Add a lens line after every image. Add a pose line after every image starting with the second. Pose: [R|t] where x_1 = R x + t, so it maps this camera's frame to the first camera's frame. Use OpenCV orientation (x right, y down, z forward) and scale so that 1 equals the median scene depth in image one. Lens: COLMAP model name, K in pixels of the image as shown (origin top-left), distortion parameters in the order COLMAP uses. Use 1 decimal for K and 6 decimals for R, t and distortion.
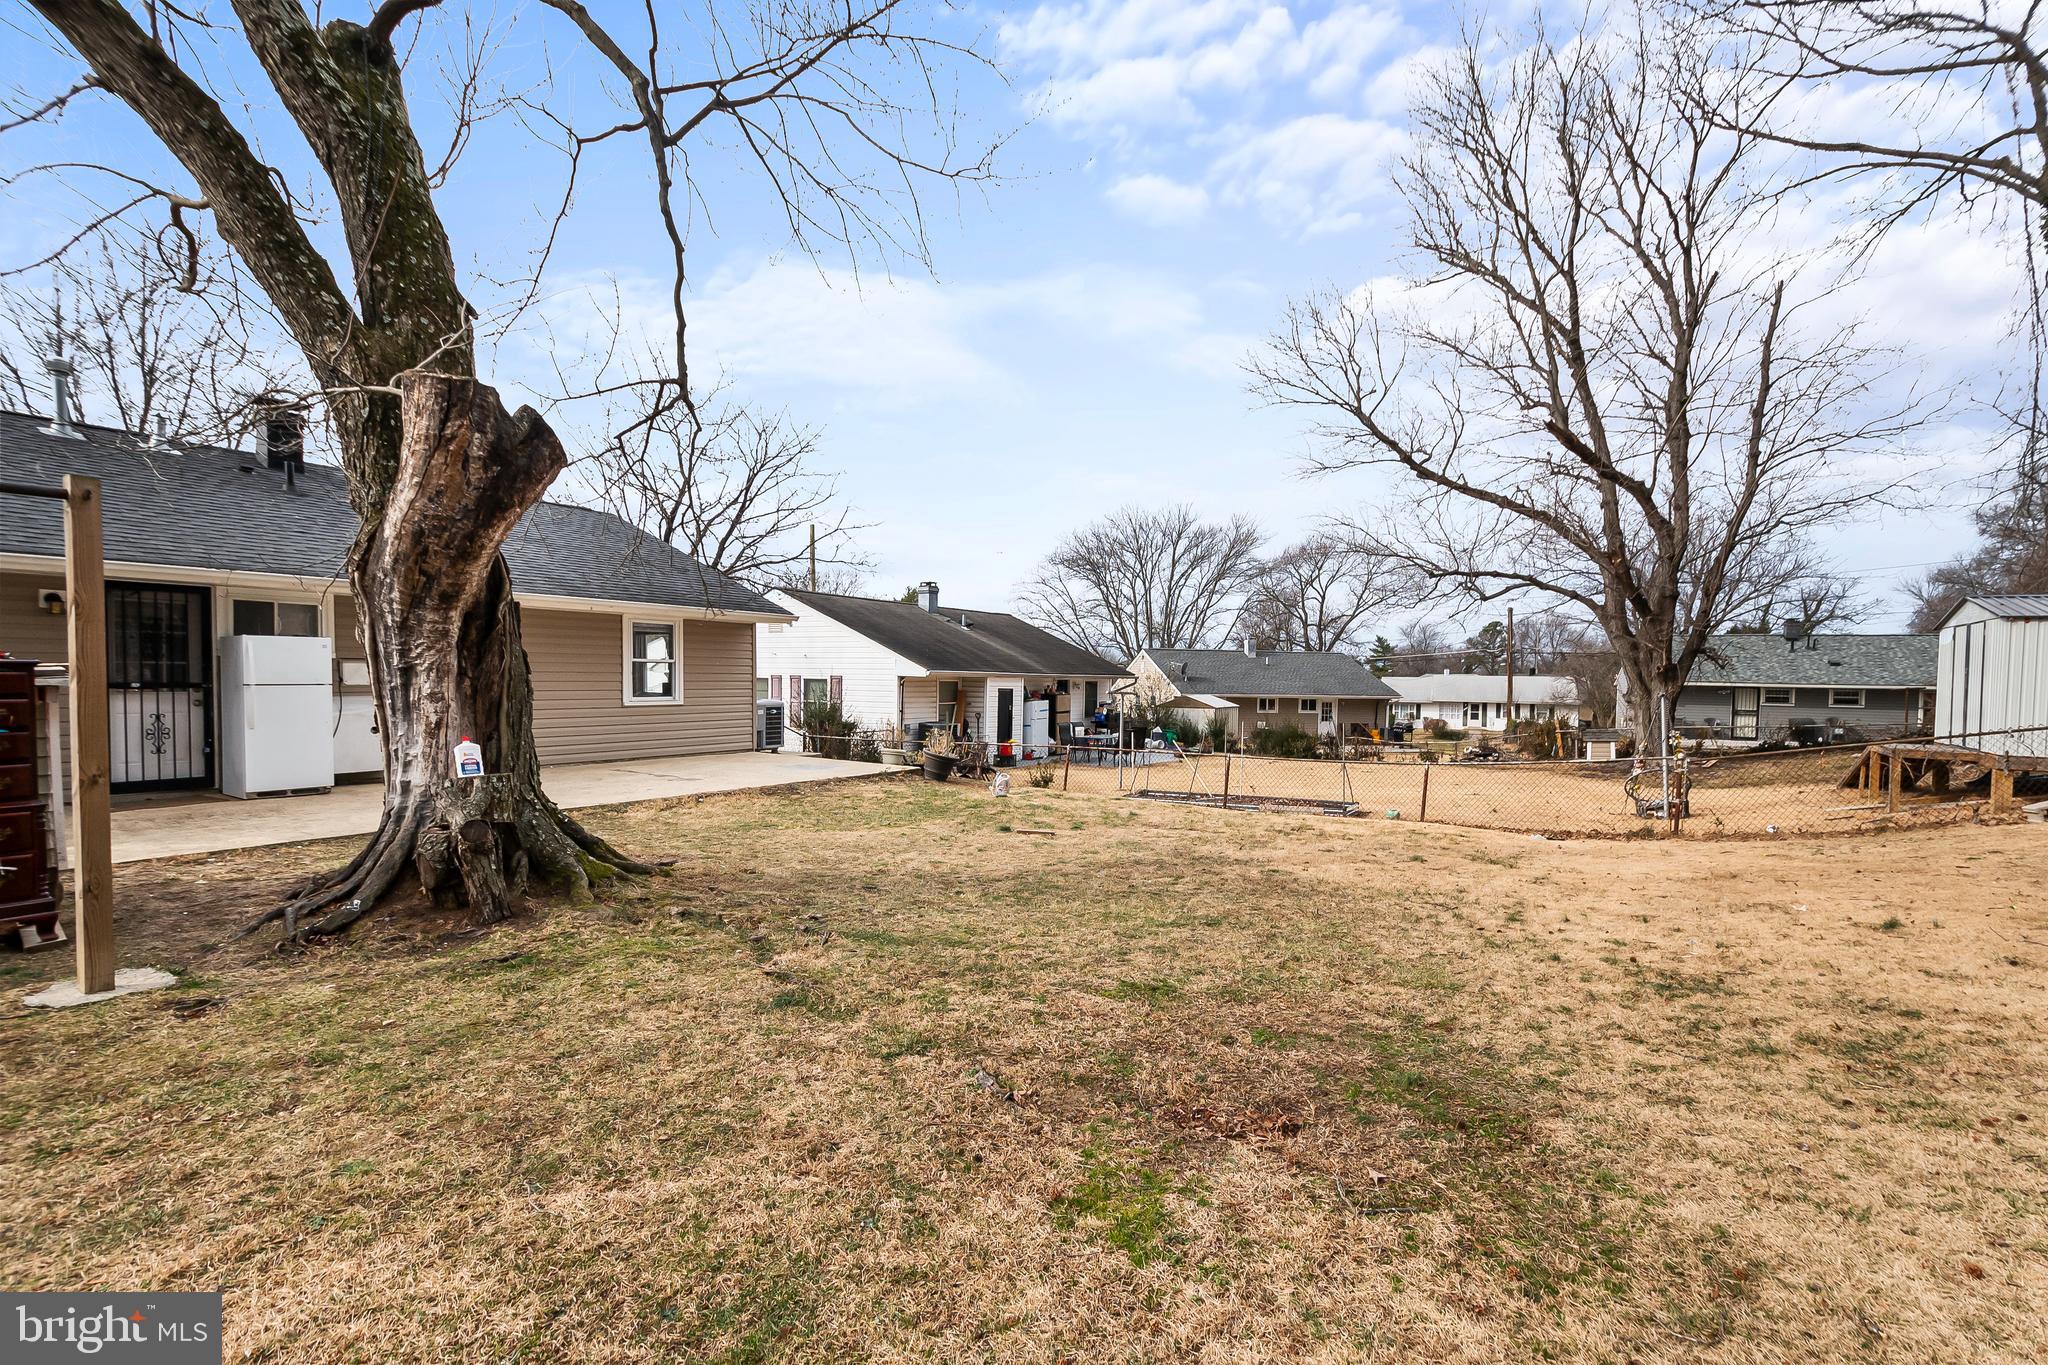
lens RADIAL K [[903.6, 0, 1045.0], [0, 903.6, 712.8], [0, 0, 1]] dist [0.008730, 0.000042]
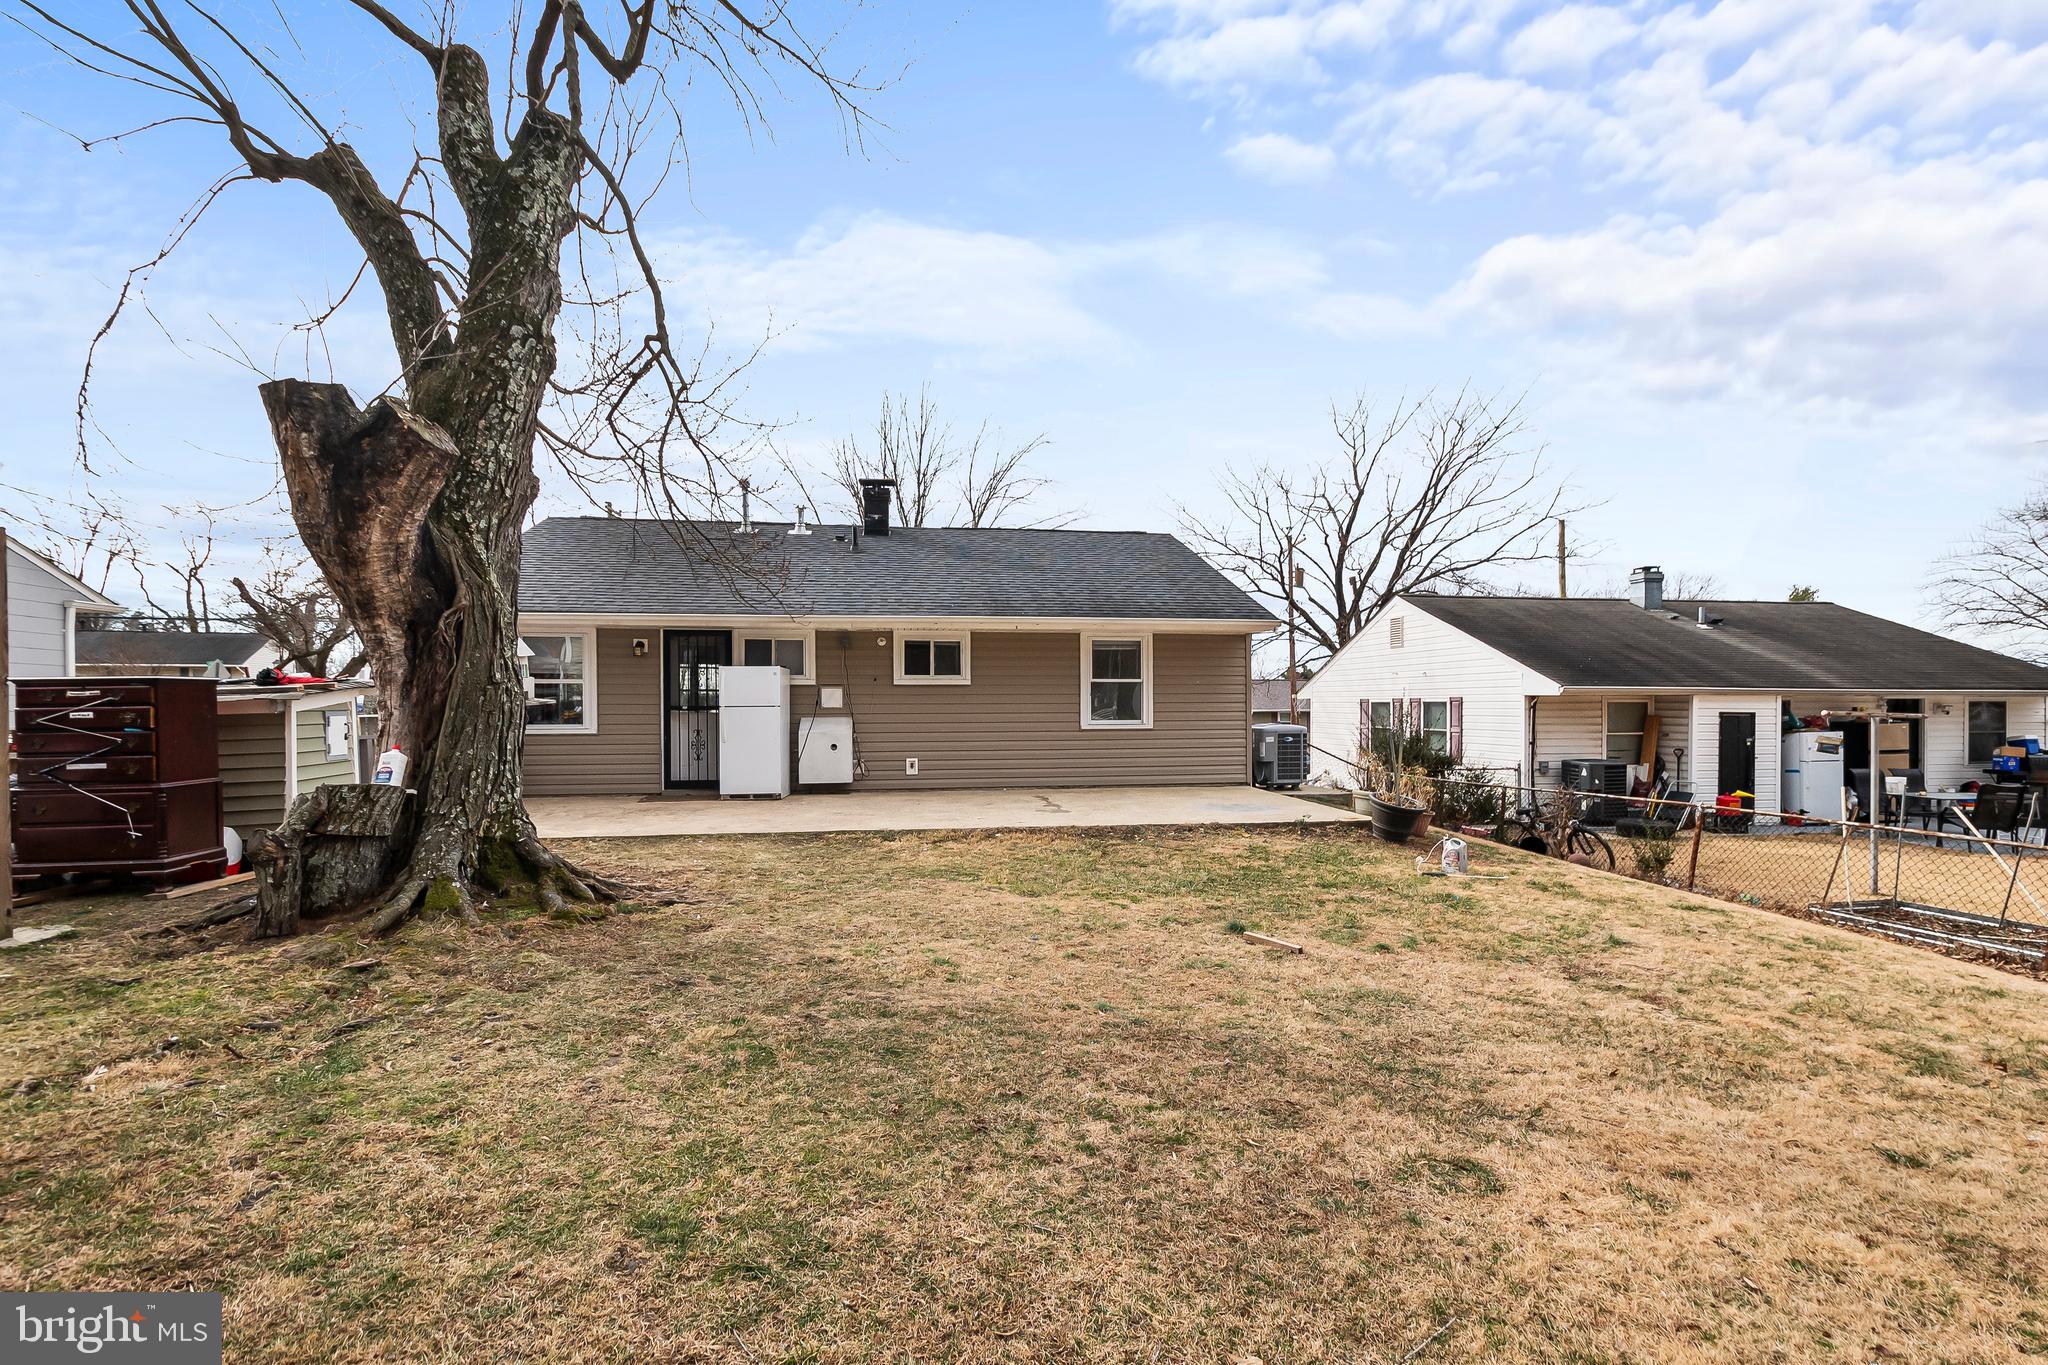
lens RADIAL K [[919.9, 0, 1036.2], [0, 919.9, 728.2], [0, 0, 1]] dist [0.007709, 0.000119]
pose [[0.660505, 0.005531, -0.750801, 0.130347], [-0.019400, 0.999765, -0.009702, 0.000754], [0.750571, 0.020974, 0.660457, 0.190736]]
